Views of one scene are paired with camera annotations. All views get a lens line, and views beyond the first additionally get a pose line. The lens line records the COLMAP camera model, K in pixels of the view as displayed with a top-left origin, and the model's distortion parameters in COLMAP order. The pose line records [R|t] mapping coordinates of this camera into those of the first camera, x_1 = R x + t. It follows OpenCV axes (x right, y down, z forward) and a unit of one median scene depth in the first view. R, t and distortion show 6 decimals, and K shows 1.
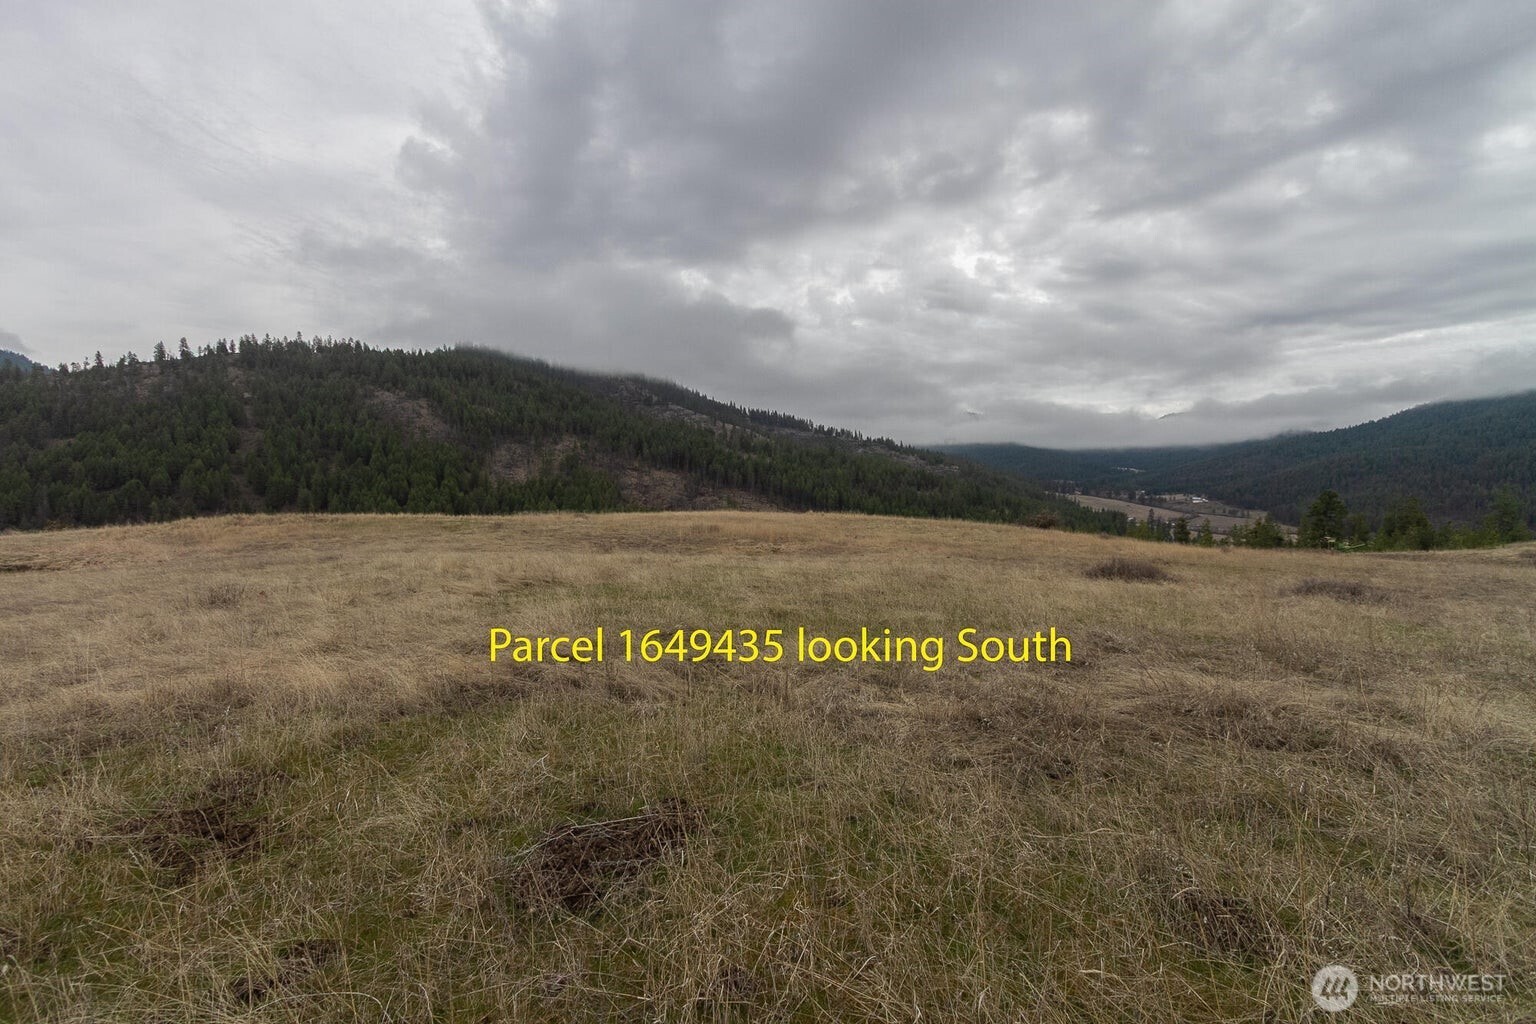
lens RADIAL K [[701.8, 0, 763.4], [0, 701.8, 502.1], [0, 0, 1]] dist [0.006472, -0.003207]
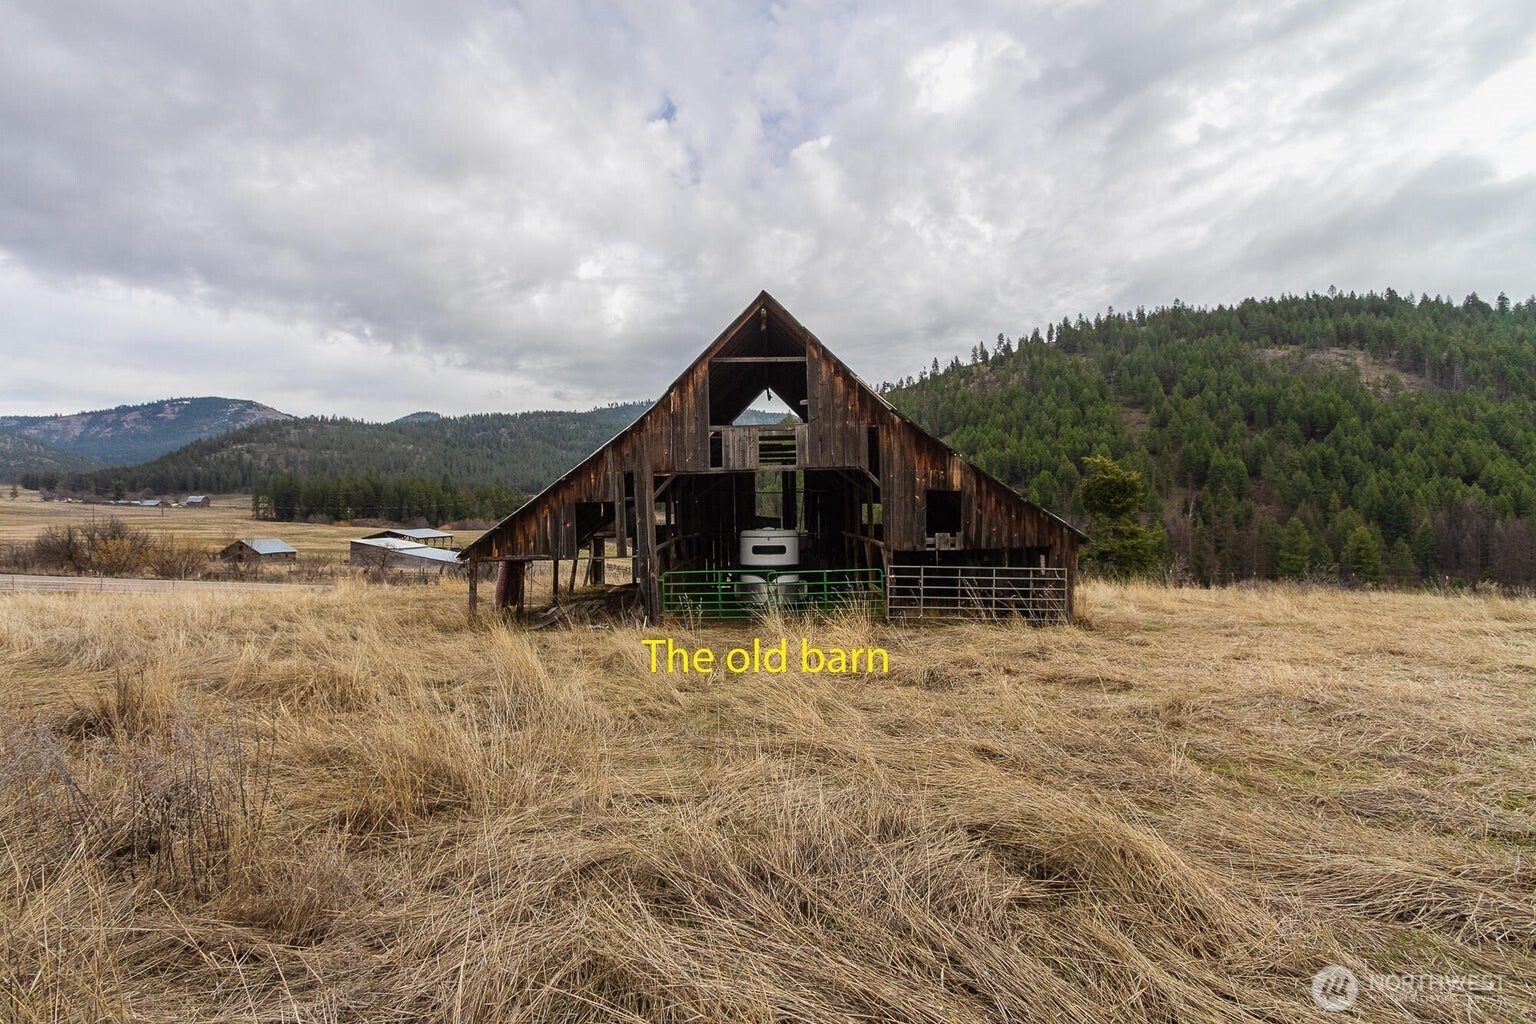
lens RADIAL K [[701.8, 0, 761.5], [0, 701.8, 510.0], [0, 0, 1]] dist [0.006472, -0.003207]
pose [[0.653839, -0.024972, -0.756221, -0.416574], [0.002827, 0.999529, -0.030562, 0.027101], [0.756628, 0.017845, 0.653602, 0.211486]]
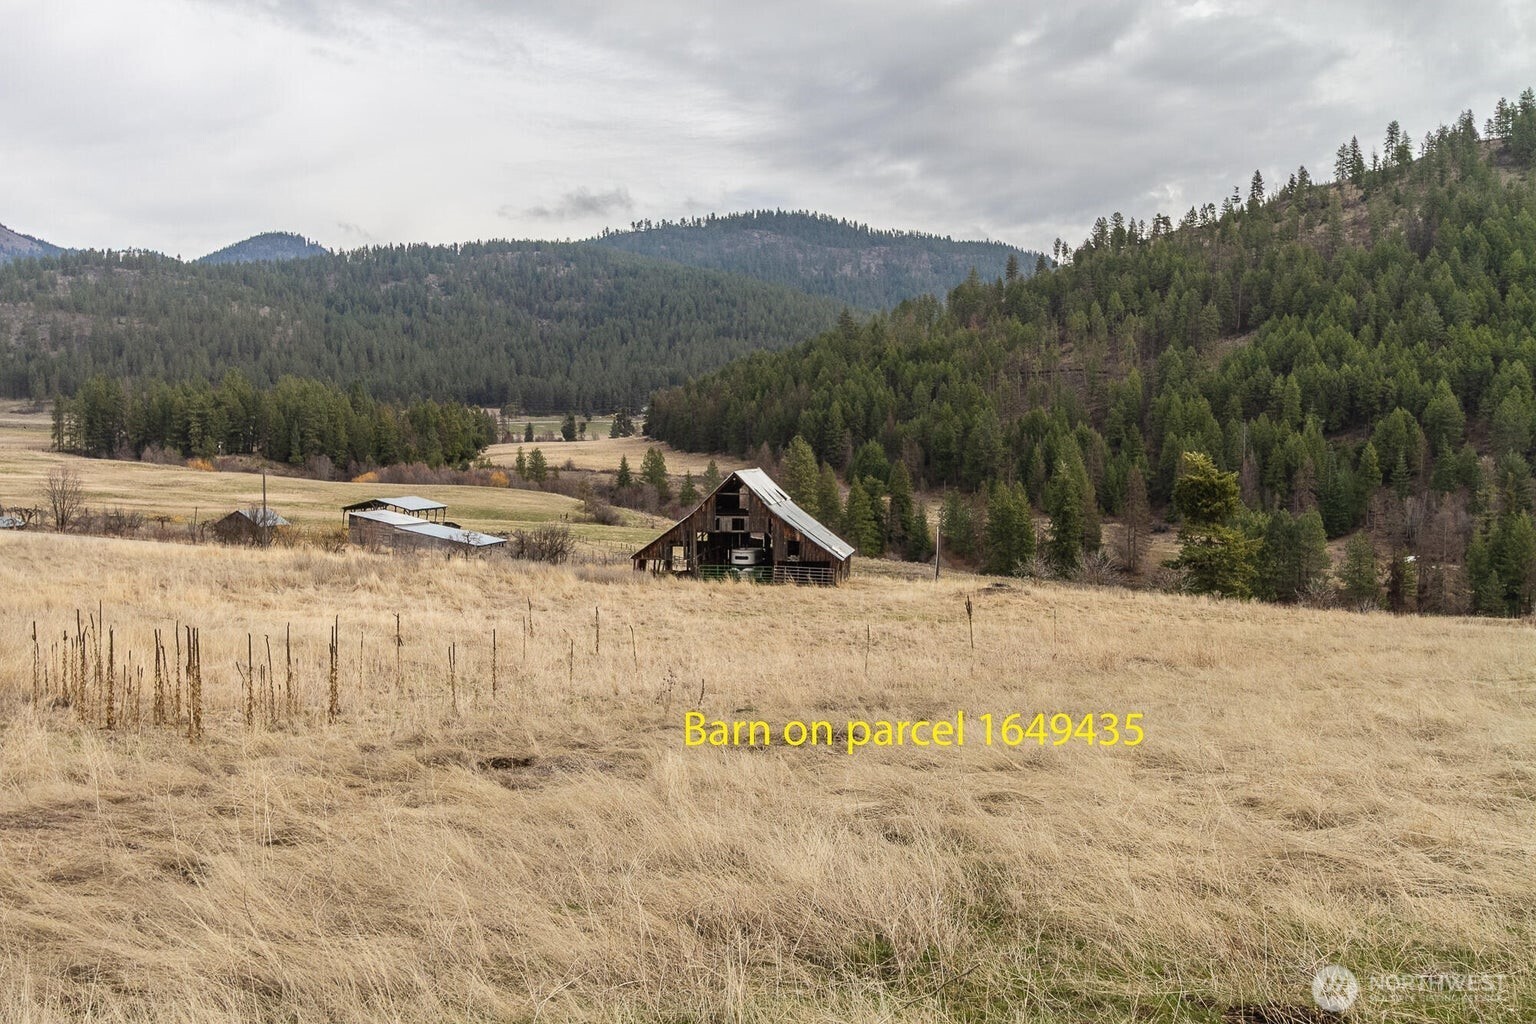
lens RADIAL K [[1469.3, 0, 759.0], [0, 1469.3, 524.1], [0, 0, 1]] dist [0.009644, 0.000000]
pose [[0.555648, 0.039194, -0.830493, -0.287565], [-0.026173, 0.999218, 0.029646, 0.018150], [0.831005, 0.005264, 0.556240, 0.133425]]
